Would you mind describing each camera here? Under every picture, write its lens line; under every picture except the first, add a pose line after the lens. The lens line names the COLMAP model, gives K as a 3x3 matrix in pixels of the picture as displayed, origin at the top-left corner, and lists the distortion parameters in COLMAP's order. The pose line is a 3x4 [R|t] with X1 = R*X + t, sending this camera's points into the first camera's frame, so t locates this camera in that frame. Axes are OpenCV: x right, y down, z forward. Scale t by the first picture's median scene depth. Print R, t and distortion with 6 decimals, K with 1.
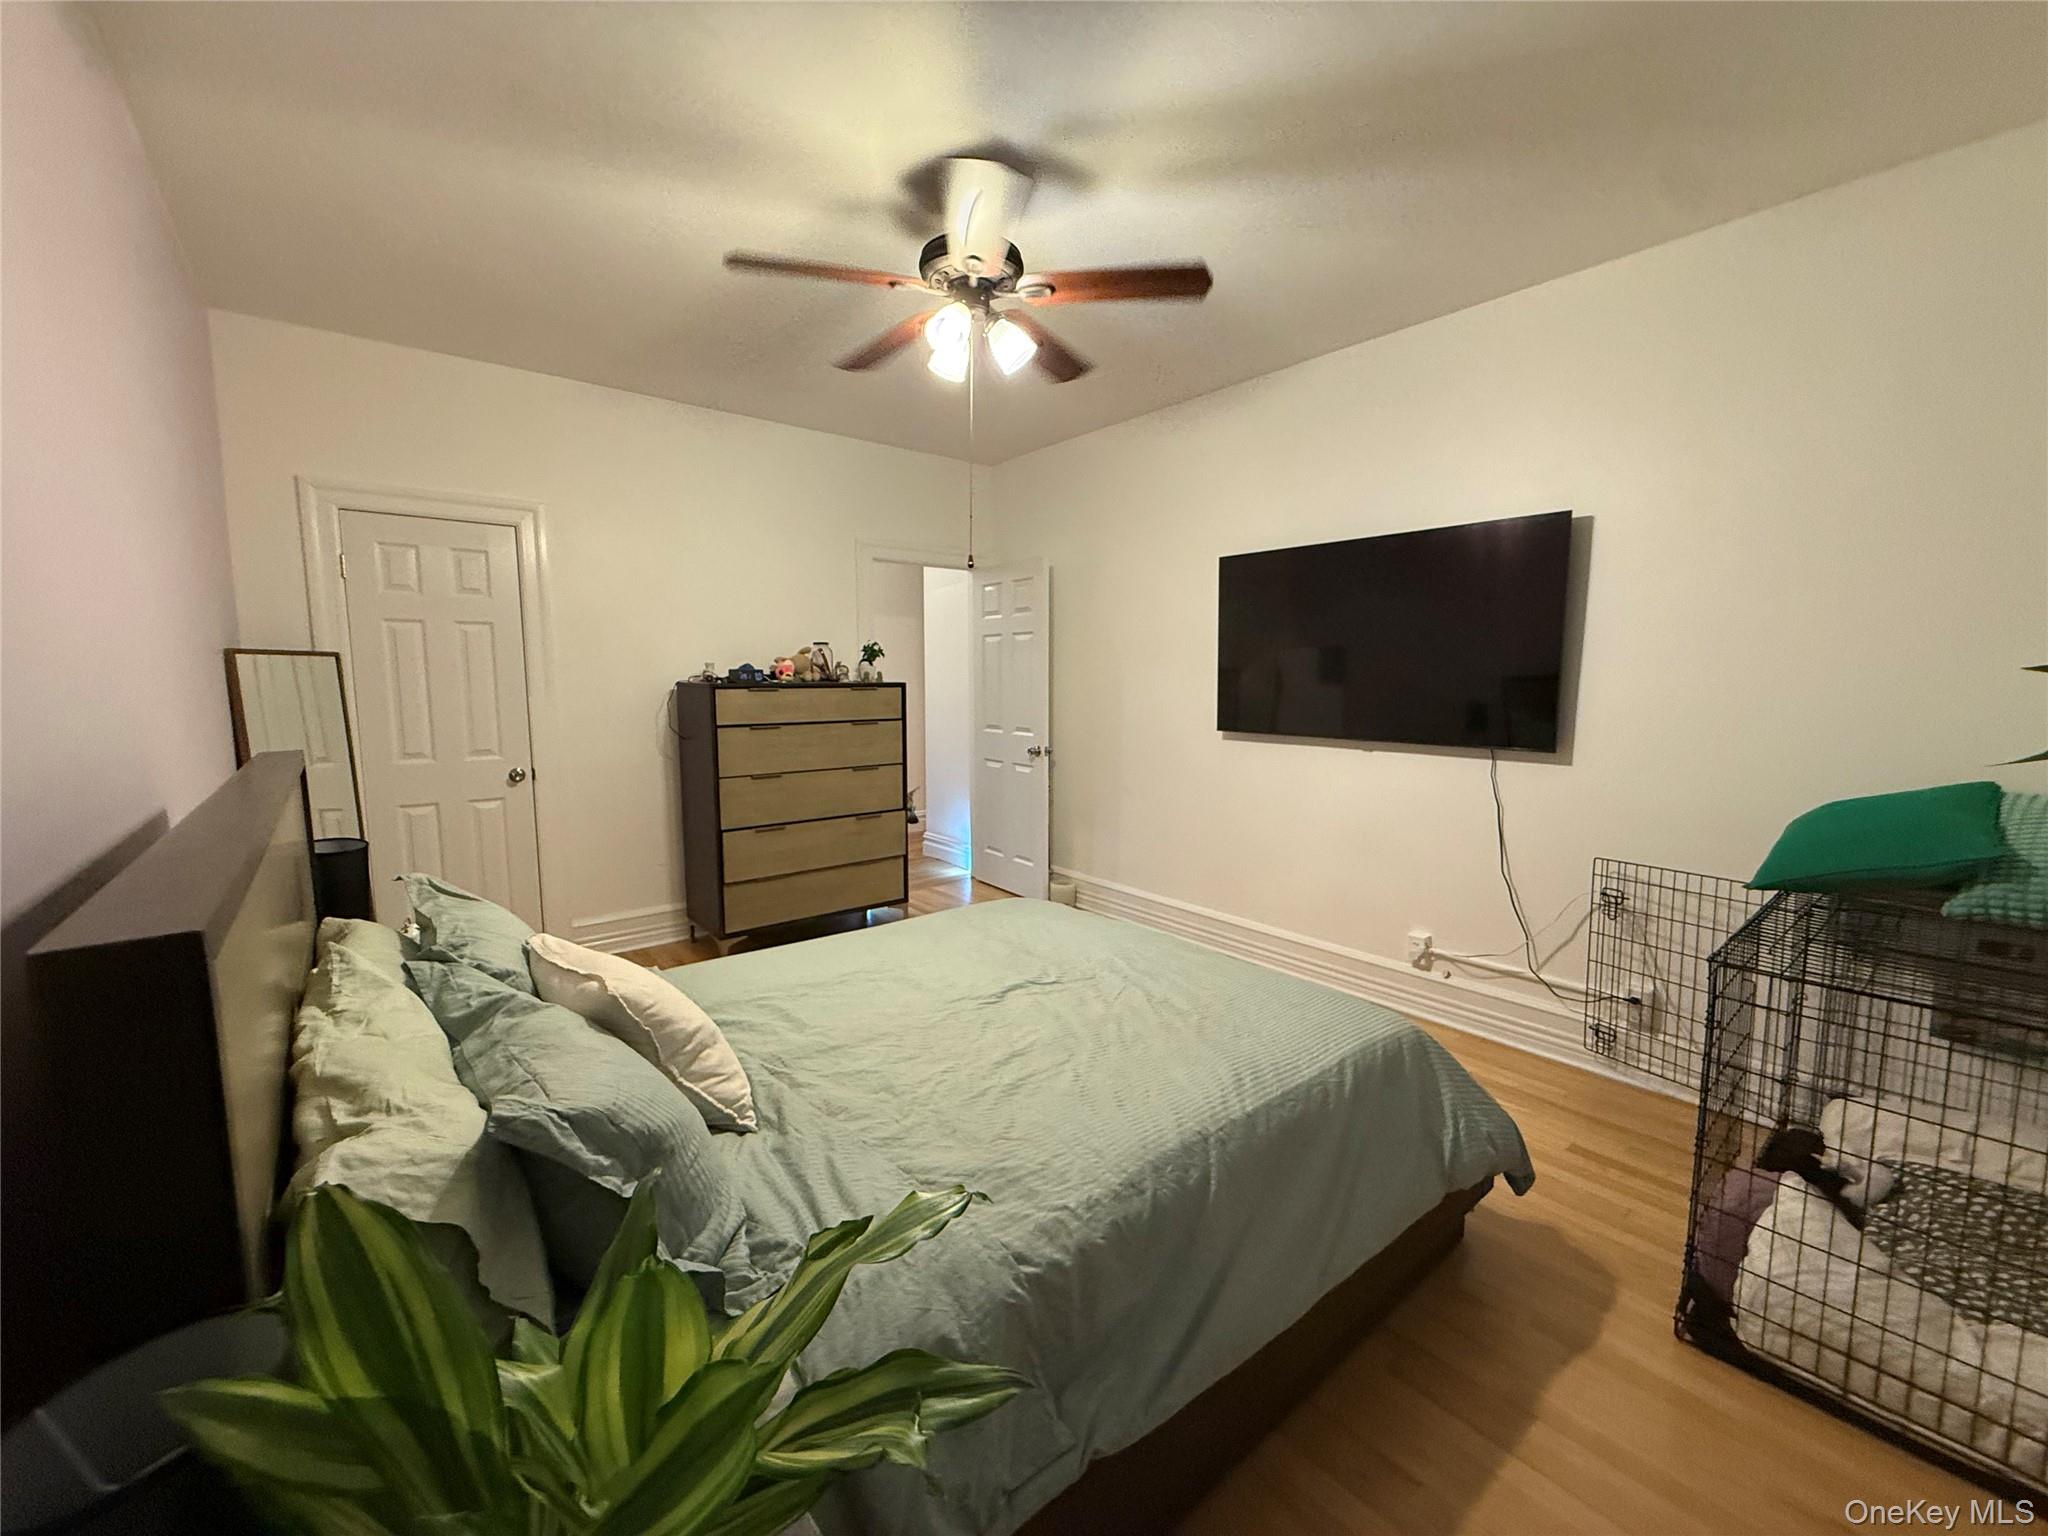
lens RADIAL K [[824.8, 0, 1025.8], [0, 824.8, 767.8], [0, 0, 1]] dist [-0.000764, -0.000011]
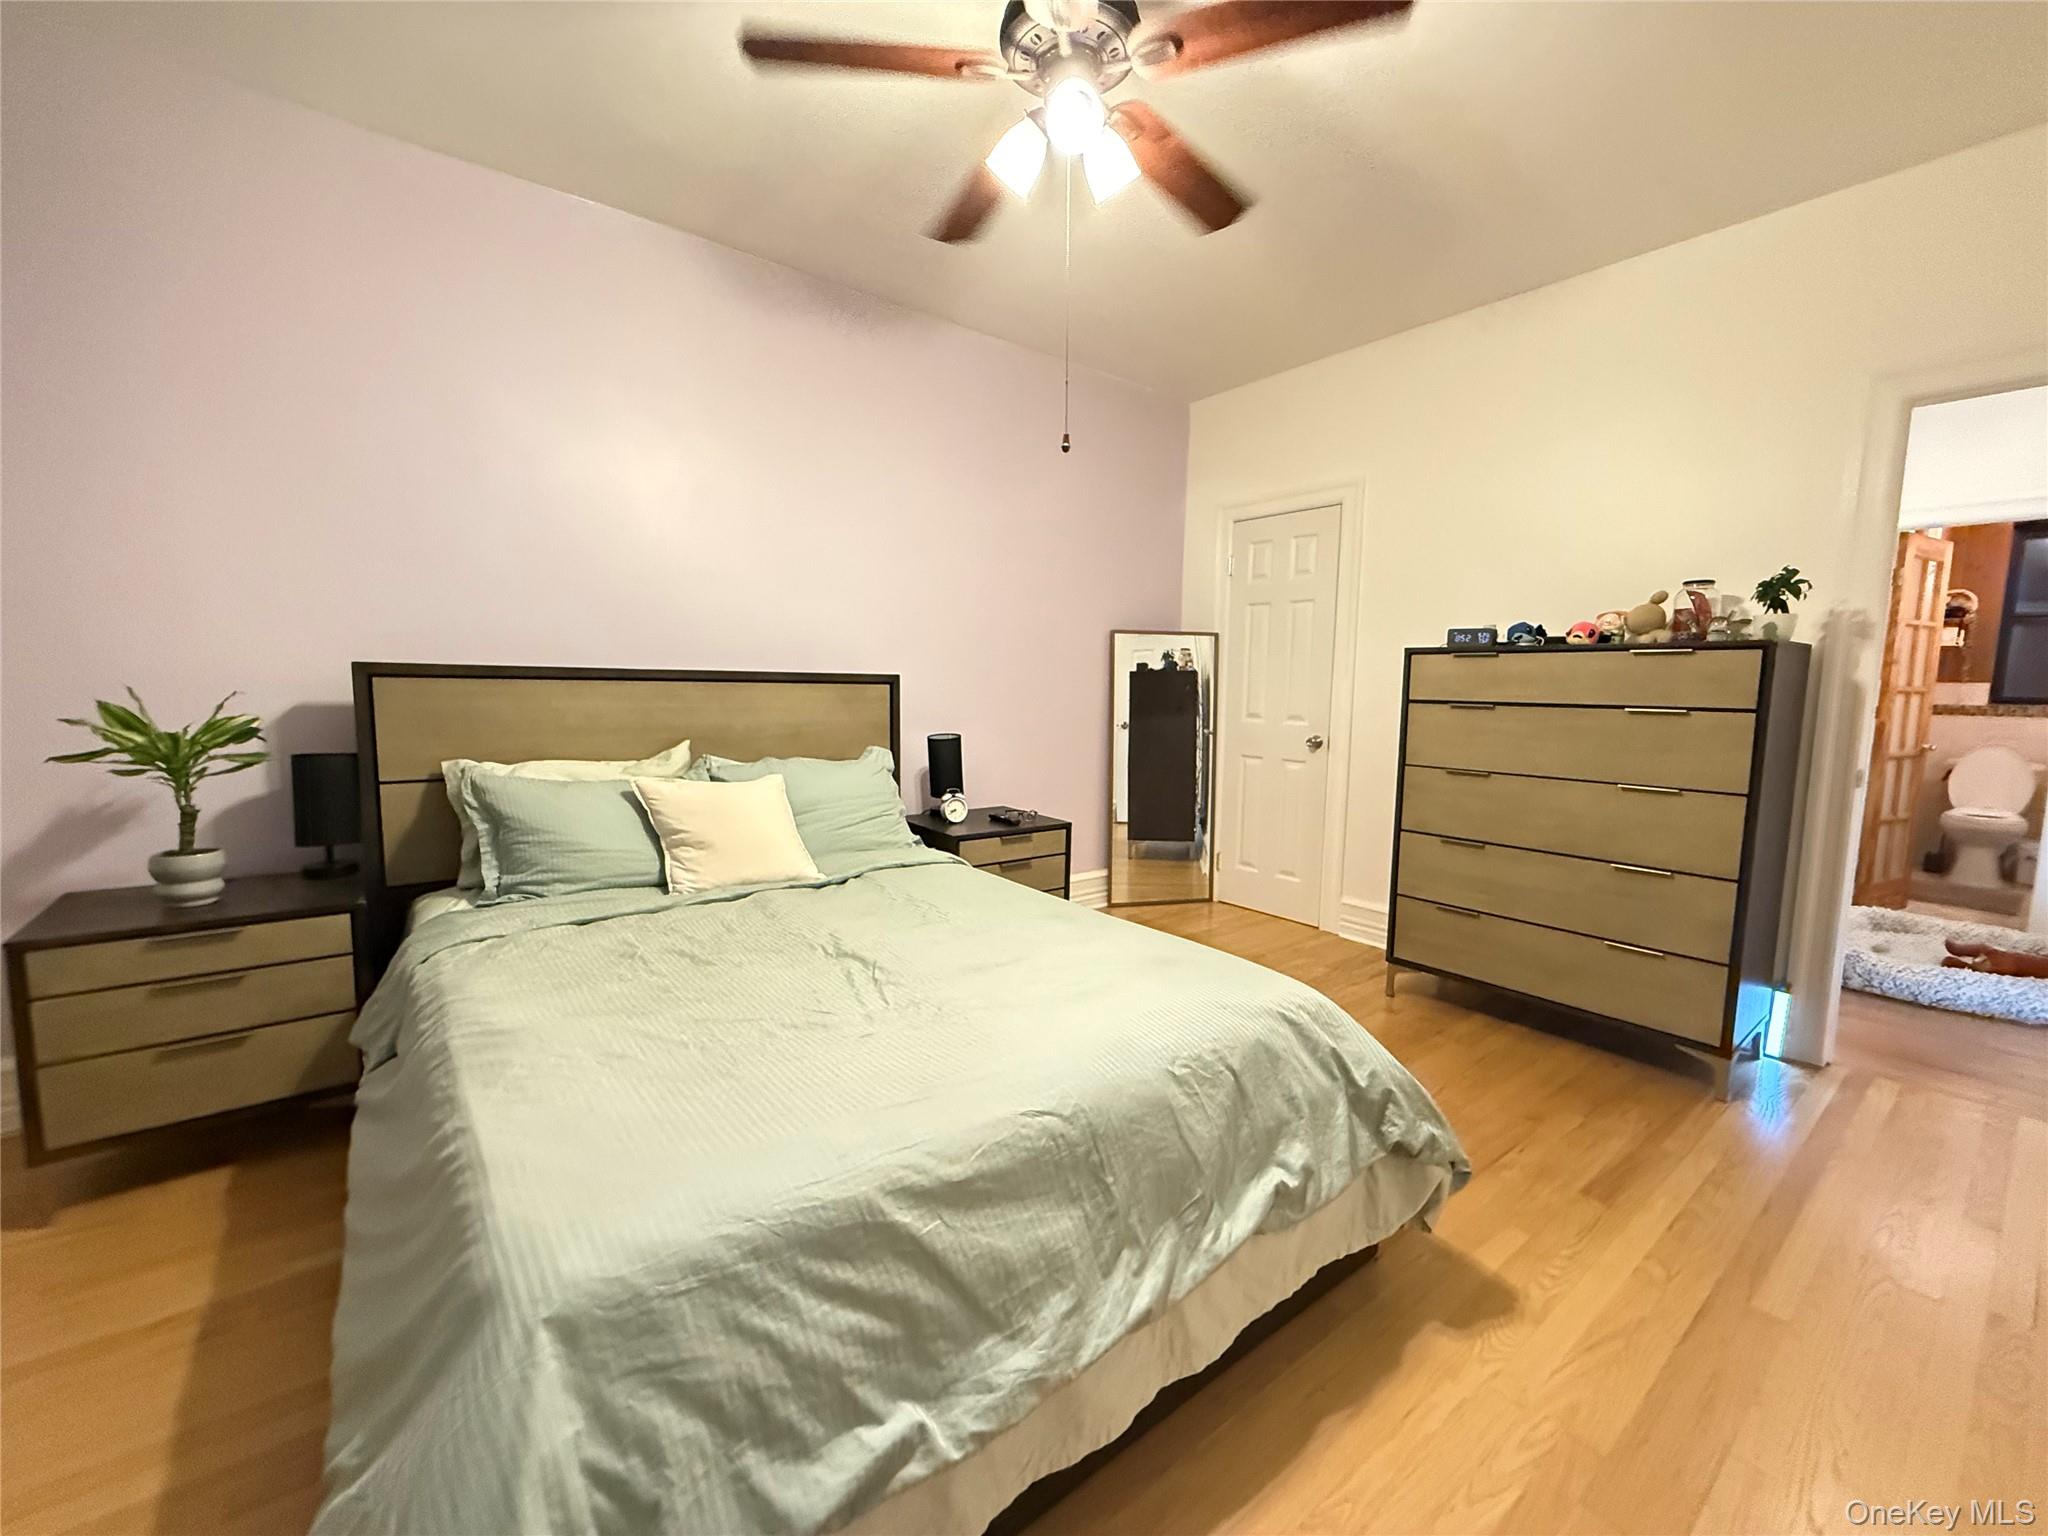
lens RADIAL K [[824.8, 0, 1024.9], [0, 824.8, 770.1], [0, 0, 1]] dist [-0.000764, -0.000011]
pose [[-0.020535, 0.104563, -0.994306, 0.443953], [-0.126590, 0.986240, 0.106329, -0.020605], [0.991742, 0.128053, -0.007016, 0.633119]]
